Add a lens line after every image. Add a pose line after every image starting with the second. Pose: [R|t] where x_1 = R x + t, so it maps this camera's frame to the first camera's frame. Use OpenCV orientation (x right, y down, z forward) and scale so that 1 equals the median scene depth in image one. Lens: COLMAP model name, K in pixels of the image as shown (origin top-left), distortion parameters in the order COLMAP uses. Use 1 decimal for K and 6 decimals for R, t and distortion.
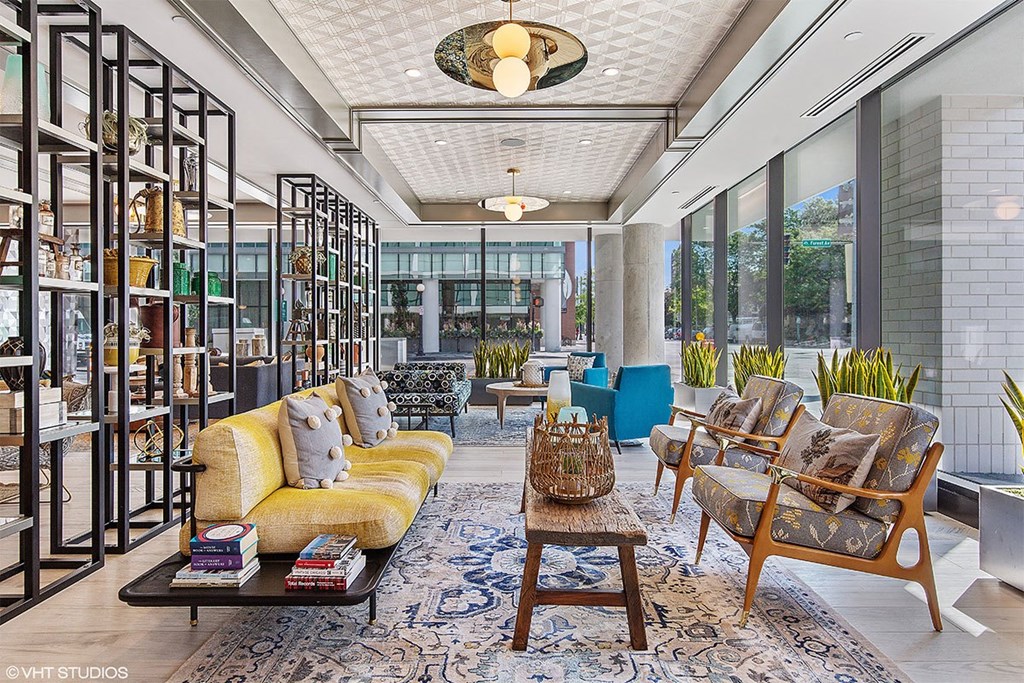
lens RADIAL K [[590.7, 0, 512.9], [0, 590.7, 334.7], [0, 0, 1]] dist [0.001713, 0.000700]
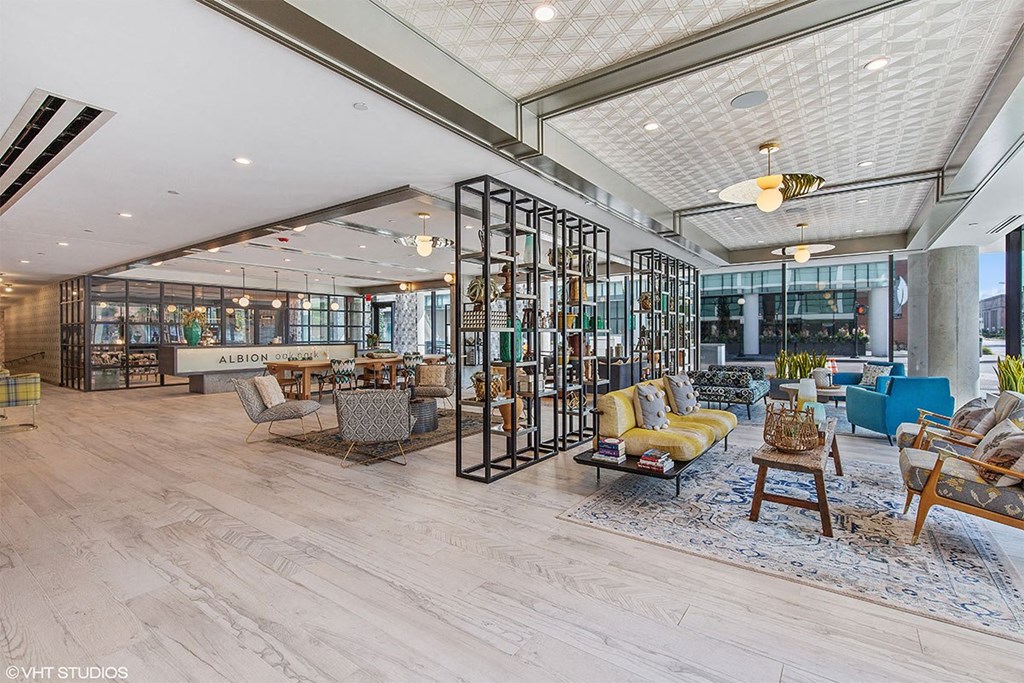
lens RADIAL K [[461.0, 0, 514.3], [0, 461.0, 335.5], [0, 0, 1]] dist [0.022175, -0.000020]
pose [[0.812882, 0.000334, -0.582428, 0.161710], [-0.001479, 0.999998, -0.001491, -0.048397], [0.582427, 0.002073, 0.812881, -0.437594]]
